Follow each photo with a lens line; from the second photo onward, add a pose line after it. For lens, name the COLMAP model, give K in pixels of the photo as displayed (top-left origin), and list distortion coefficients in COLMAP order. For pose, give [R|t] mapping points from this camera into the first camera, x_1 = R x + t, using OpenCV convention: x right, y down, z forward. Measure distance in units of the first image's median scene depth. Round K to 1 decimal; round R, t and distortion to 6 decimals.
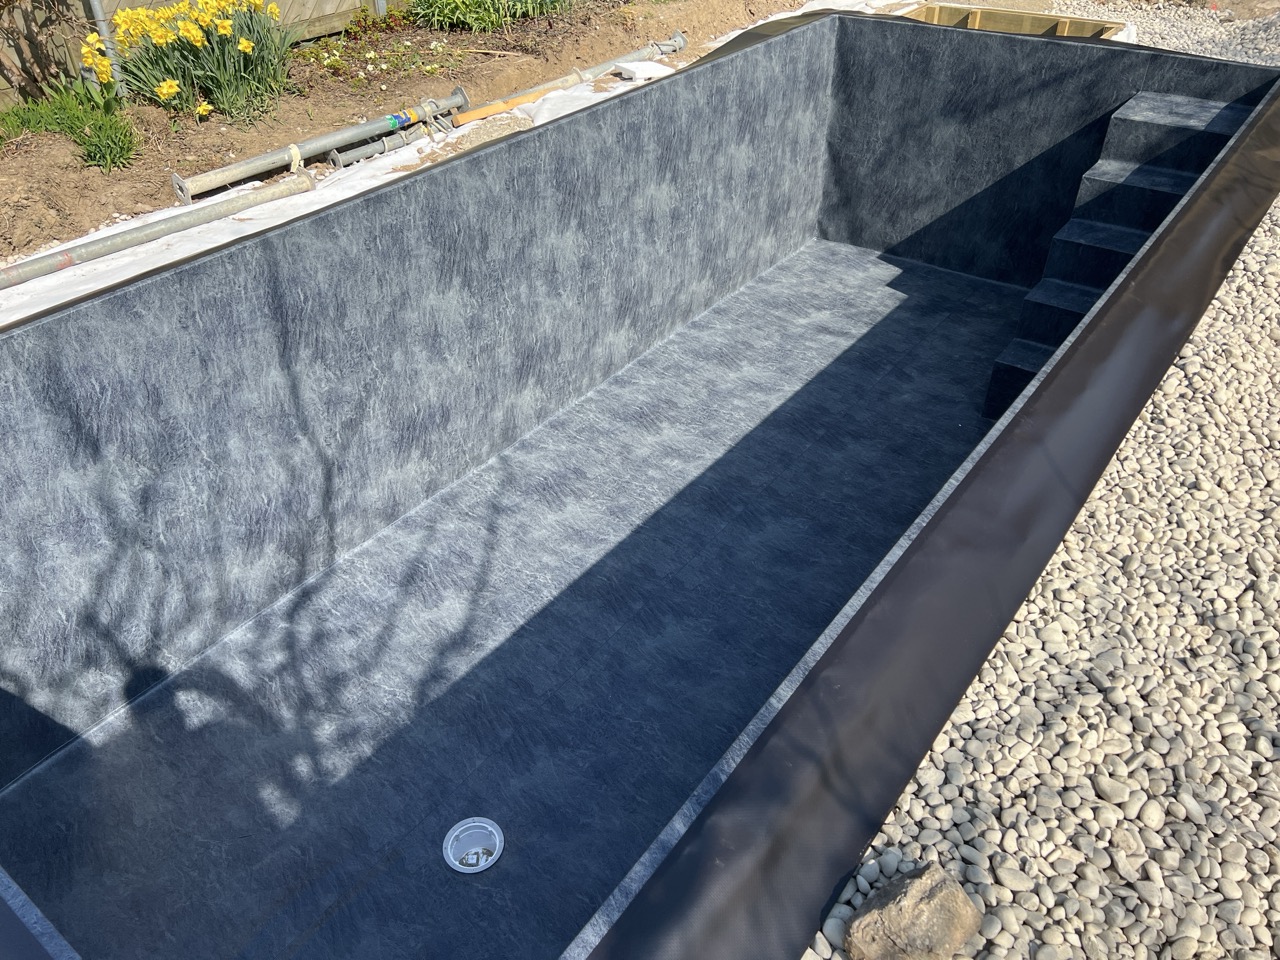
lens RADIAL K [[969.3, 0, 637.5], [0, 969.3, 475.4], [0, 0, 1]] dist [0.057792, -0.067597]
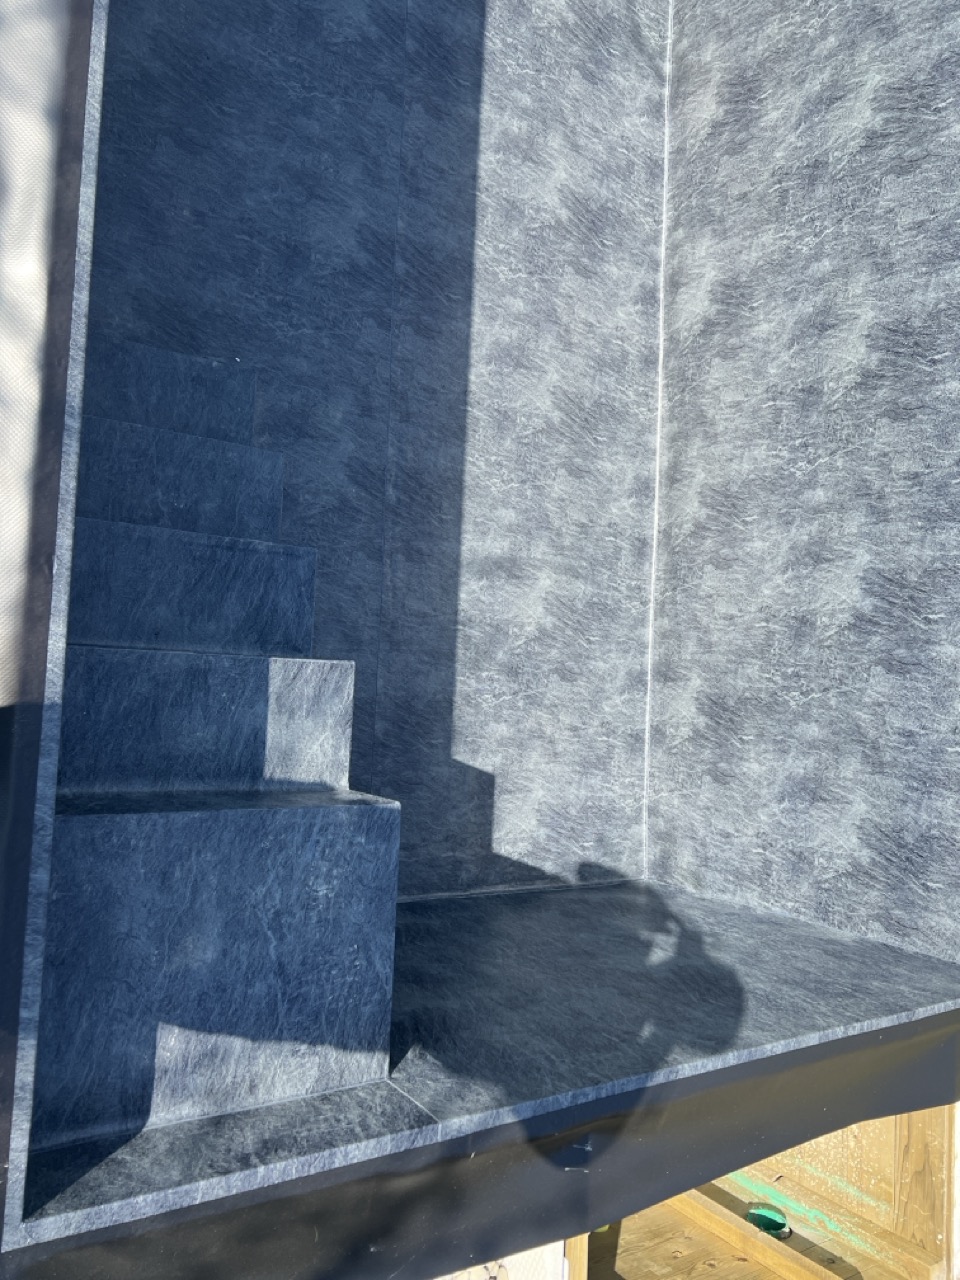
lens RADIAL K [[969.3, 0, 472.7], [0, 969.3, 642.0], [0, 0, 1]] dist [0.057792, -0.067597]
pose [[-0.701645, 0.541527, -0.463080, 0.562387], [-0.710239, -0.479512, 0.515391, -0.510738], [0.057046, 0.690519, 0.721061, 0.650536]]
